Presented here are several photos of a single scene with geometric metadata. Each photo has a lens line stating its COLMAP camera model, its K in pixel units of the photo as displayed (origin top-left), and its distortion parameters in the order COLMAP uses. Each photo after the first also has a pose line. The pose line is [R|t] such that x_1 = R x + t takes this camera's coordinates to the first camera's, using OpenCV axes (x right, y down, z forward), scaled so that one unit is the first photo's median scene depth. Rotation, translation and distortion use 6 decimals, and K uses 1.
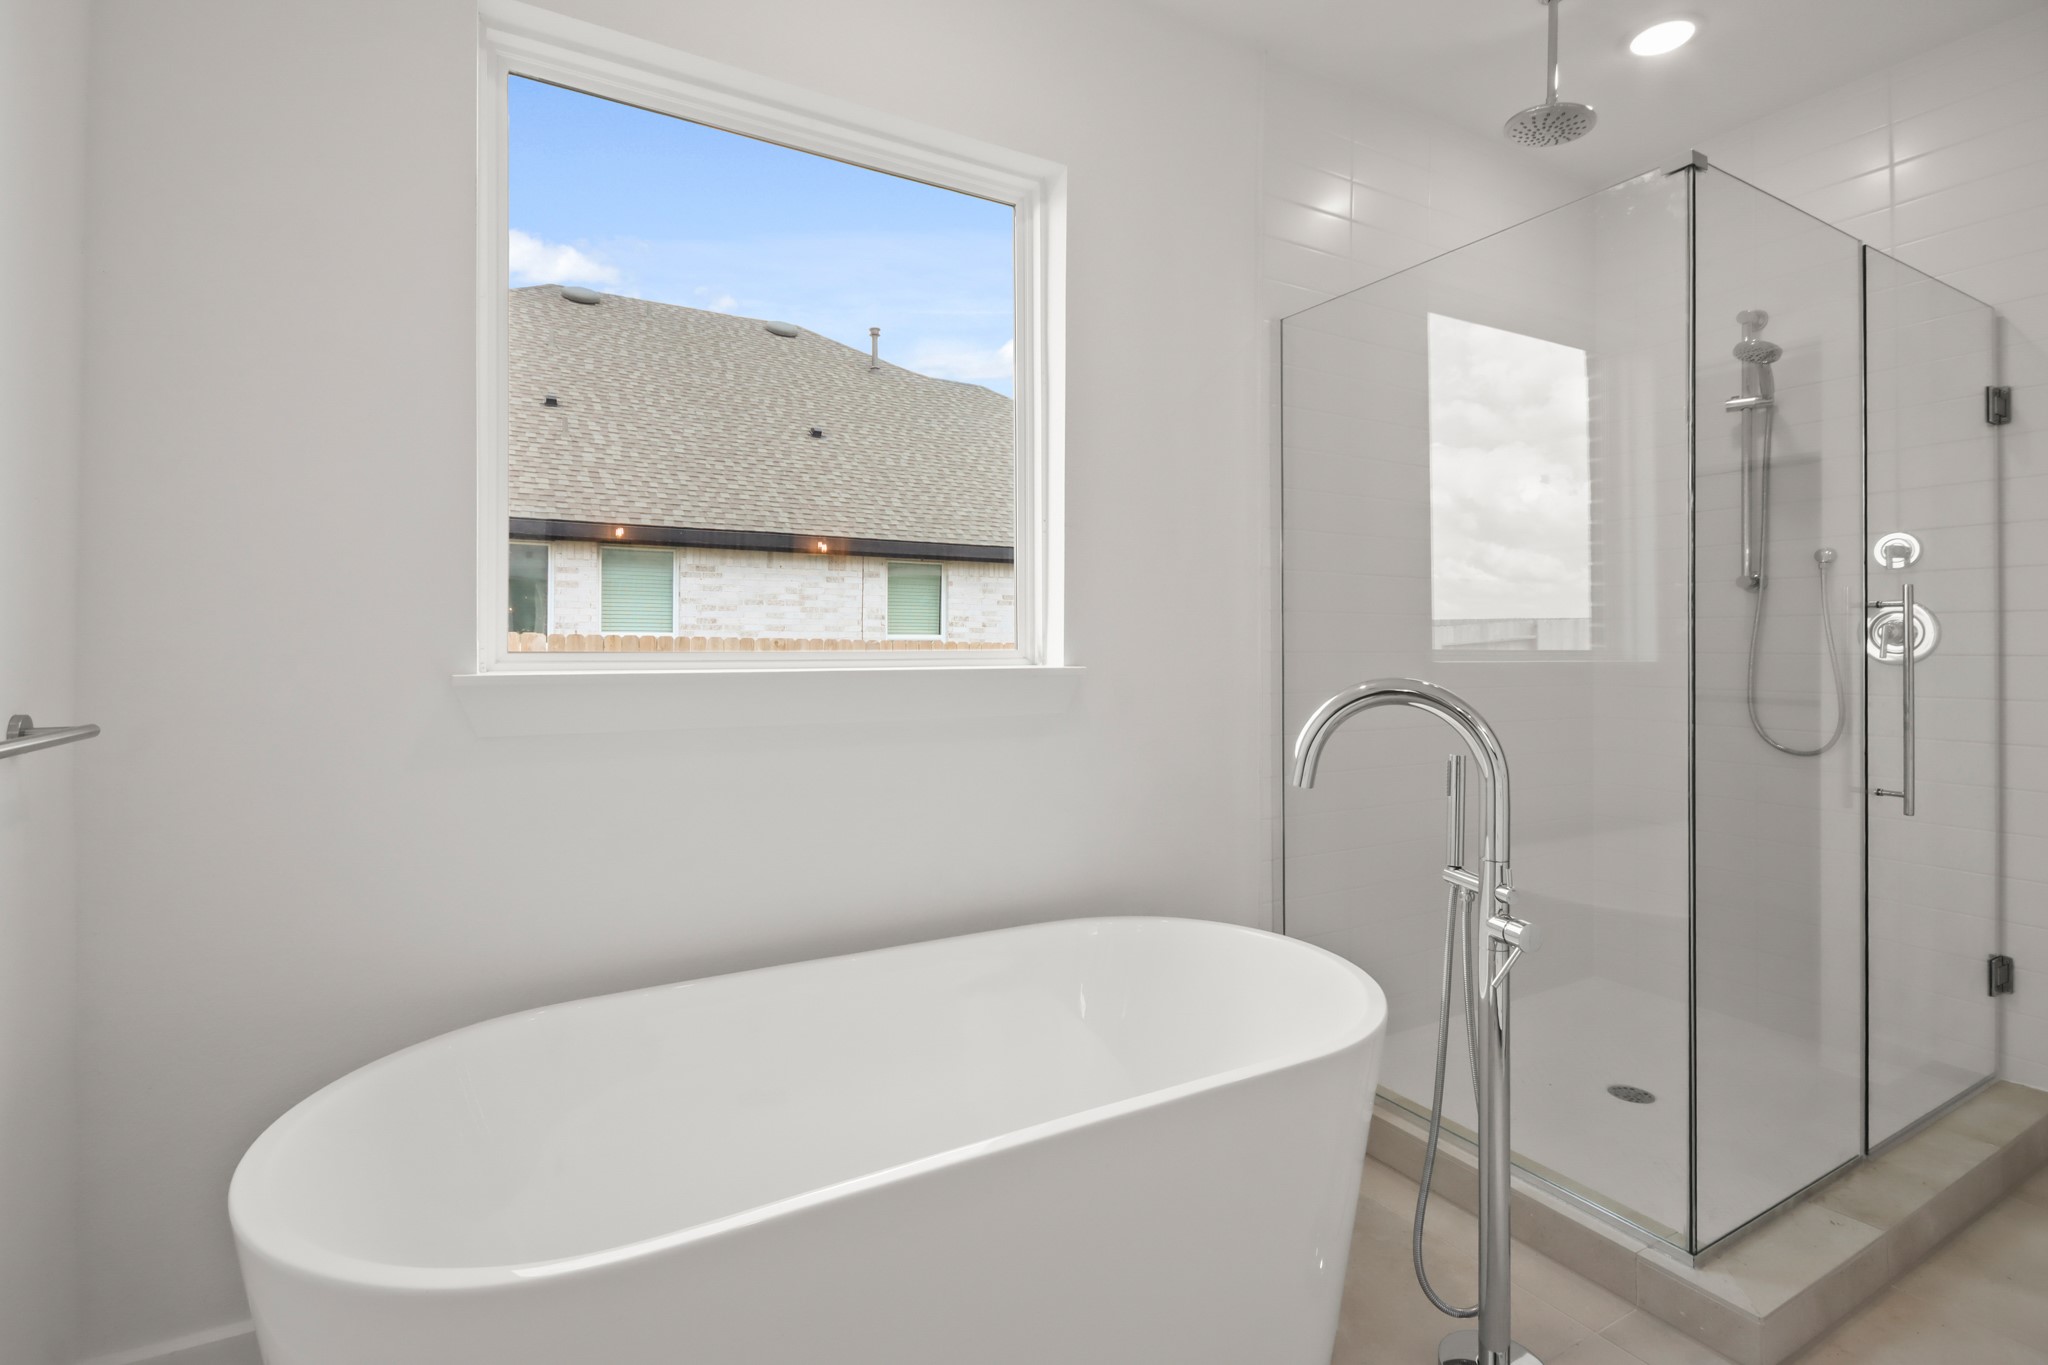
lens RADIAL K [[979.2, 0, 1031.7], [0, 979.2, 638.7], [0, 0, 1]] dist [-0.002218, -0.001179]
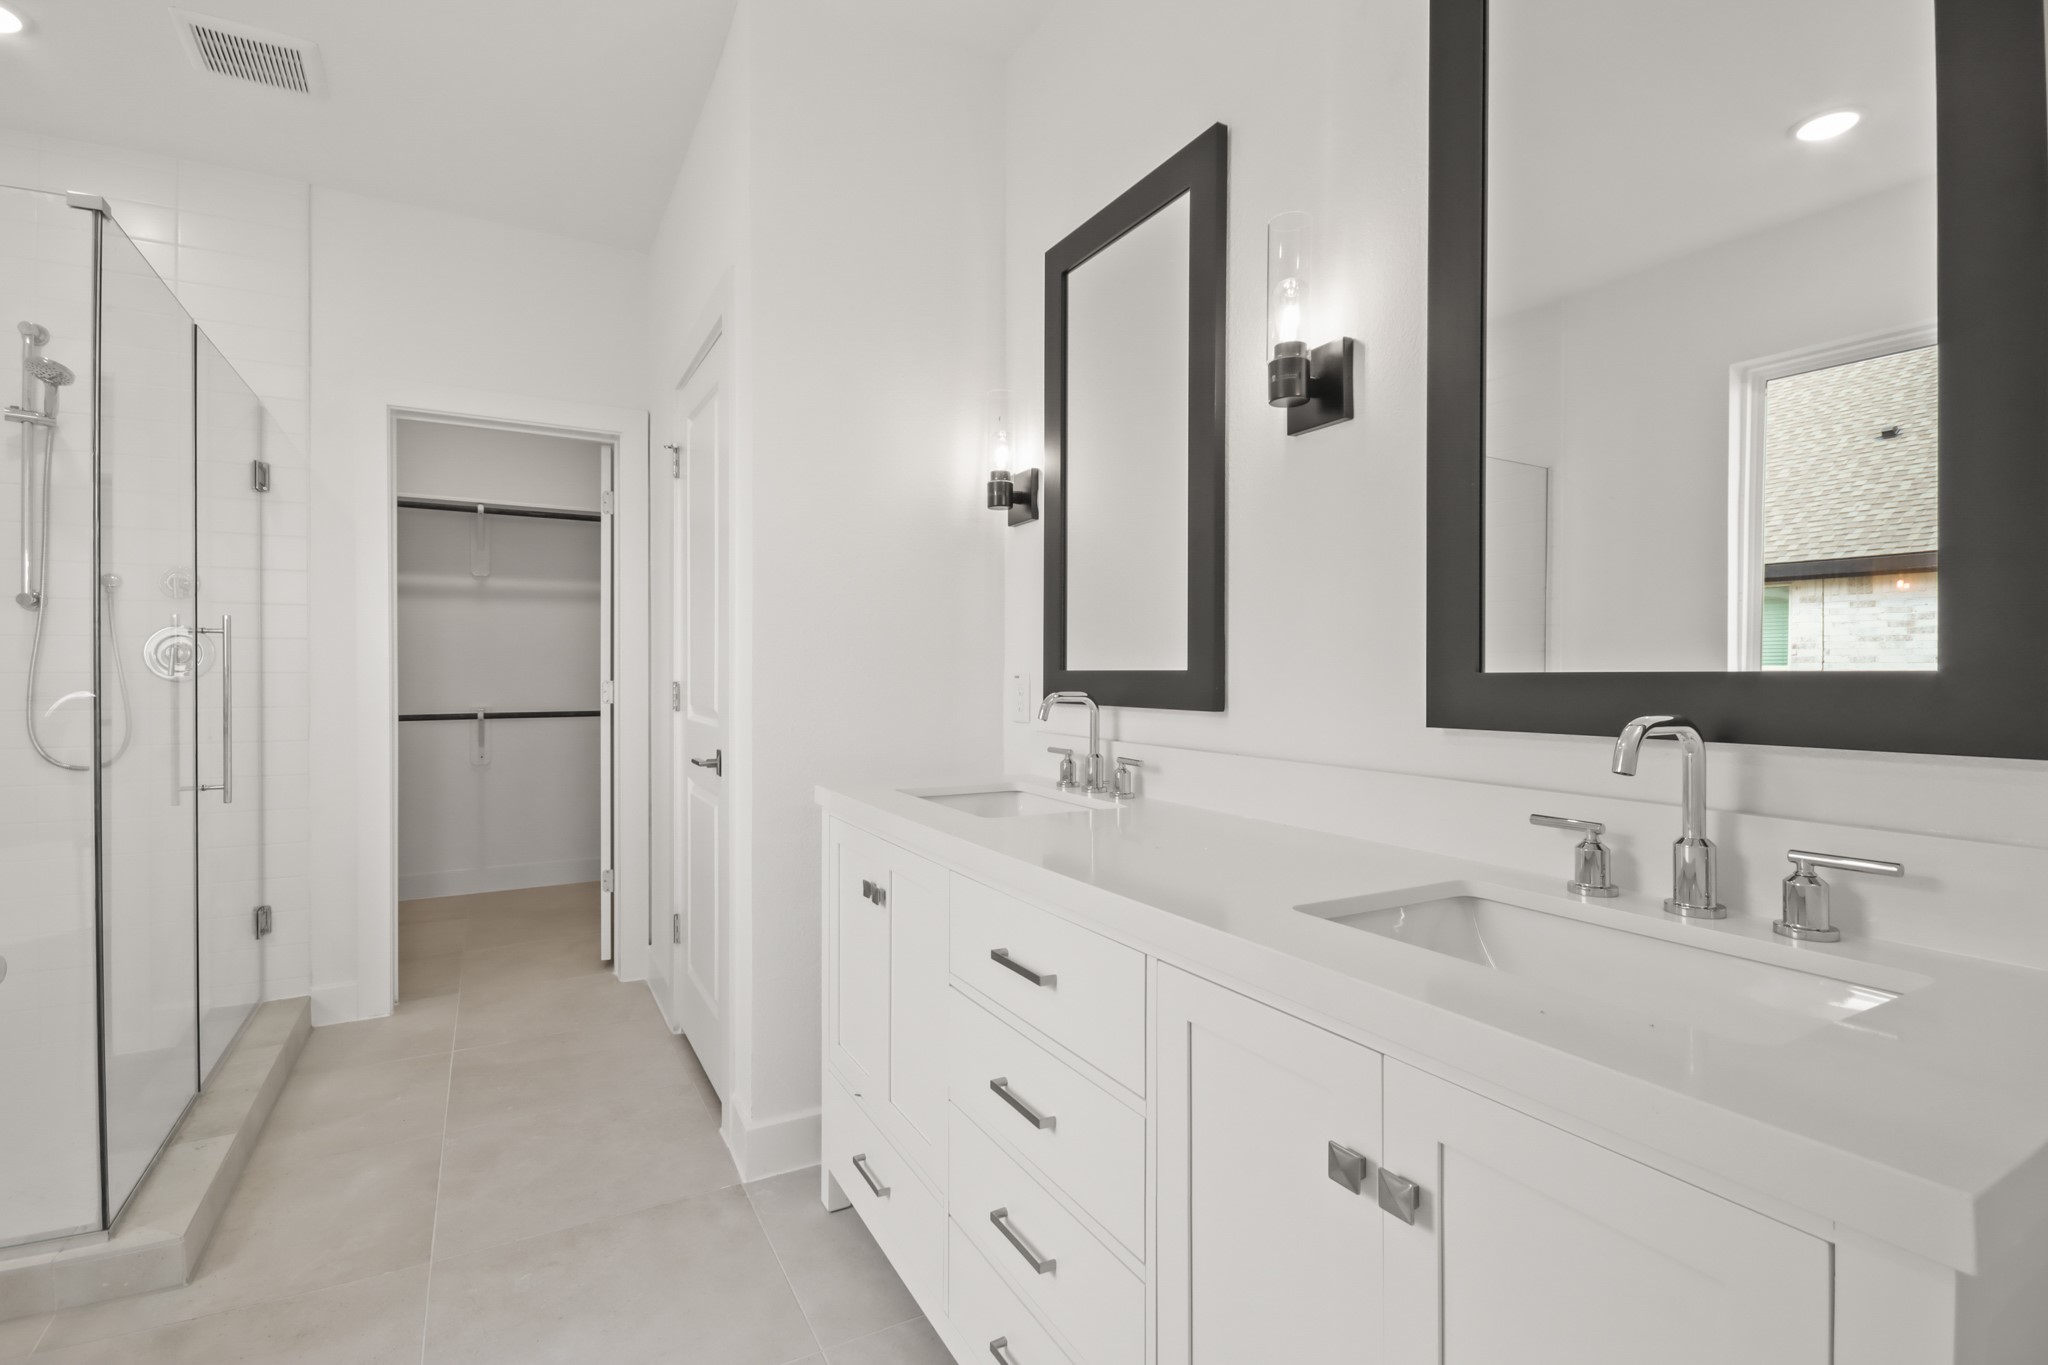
lens RADIAL K [[979.2, 0, 1022.4], [0, 979.2, 676.2], [0, 0, 1]] dist [-0.002218, -0.001179]
pose [[0.017322, -0.011225, 0.999787, -0.295523], [-0.013289, 0.999846, 0.011456, -0.006983], [-0.999762, -0.013485, 0.017170, -0.020760]]
